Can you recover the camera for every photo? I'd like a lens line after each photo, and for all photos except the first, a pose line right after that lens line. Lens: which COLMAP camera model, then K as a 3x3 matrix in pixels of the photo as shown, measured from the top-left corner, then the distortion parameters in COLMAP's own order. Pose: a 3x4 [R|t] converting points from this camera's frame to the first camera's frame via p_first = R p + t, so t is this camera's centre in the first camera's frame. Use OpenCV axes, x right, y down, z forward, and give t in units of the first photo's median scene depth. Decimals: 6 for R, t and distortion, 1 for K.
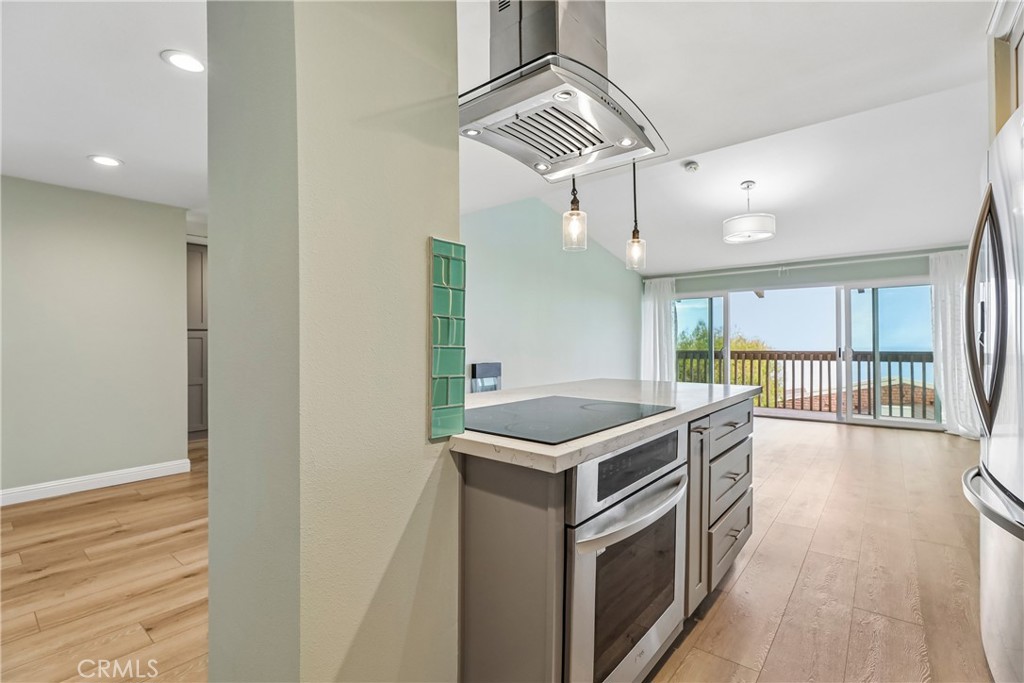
lens RADIAL K [[467.7, 0, 512.0], [0, 467.7, 341.5], [0, 0, 1]] dist [-0.009474, -0.000274]
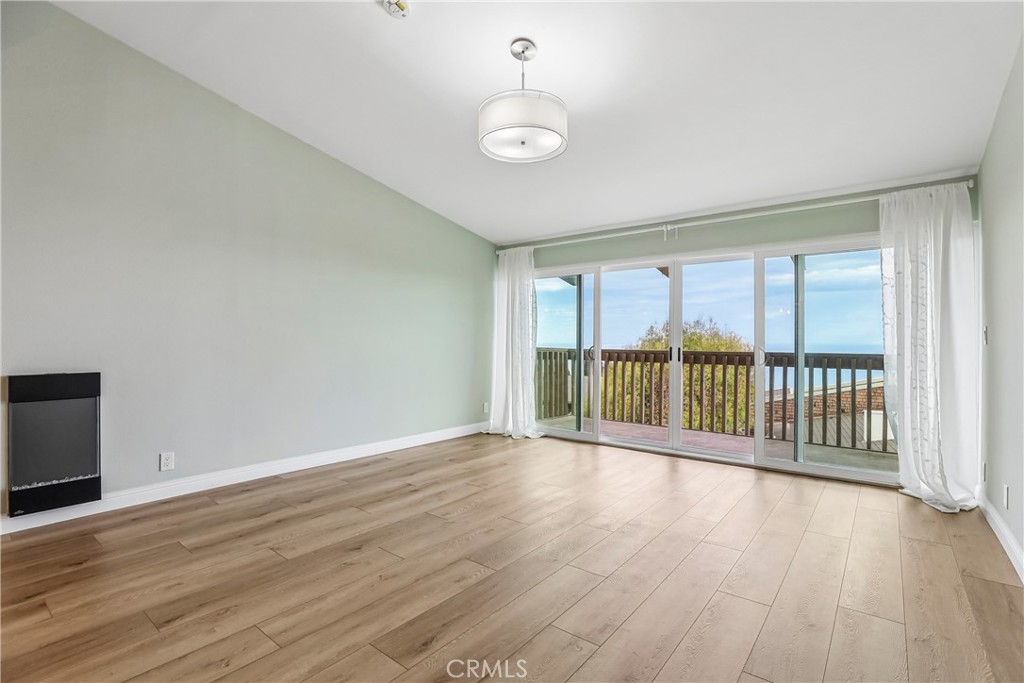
lens RADIAL K [[467.7, 0, 512.0], [0, 467.7, 341.5], [0, 0, 1]] dist [-0.009474, -0.000274]
pose [[0.999838, 0.004297, 0.017486, 0.396534], [-0.004334, 0.999989, 0.002043, 0.007200], [-0.017477, -0.002118, 0.999845, 0.384644]]
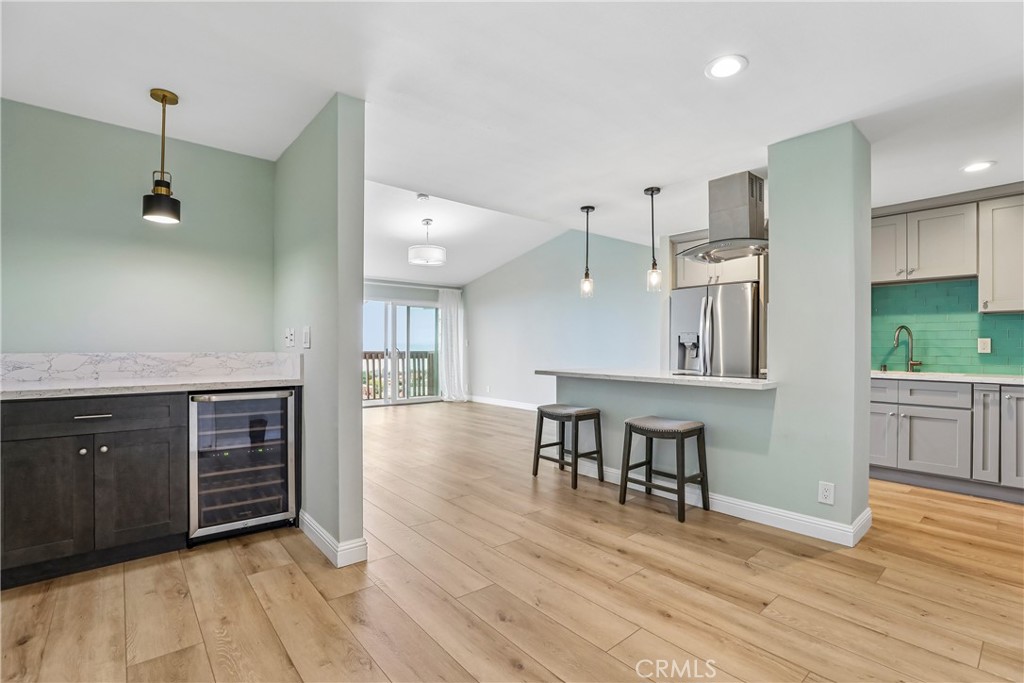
lens RADIAL K [[489.4, 0, 519.8], [0, 489.4, 341.8], [0, 0, 1]] dist [-0.000560, -0.000025]
pose [[0.158717, 0.011485, 0.987257, -0.683696], [-0.008813, 0.999909, -0.010215, 0.004894], [-0.987285, -0.007079, 0.158804, 0.469538]]
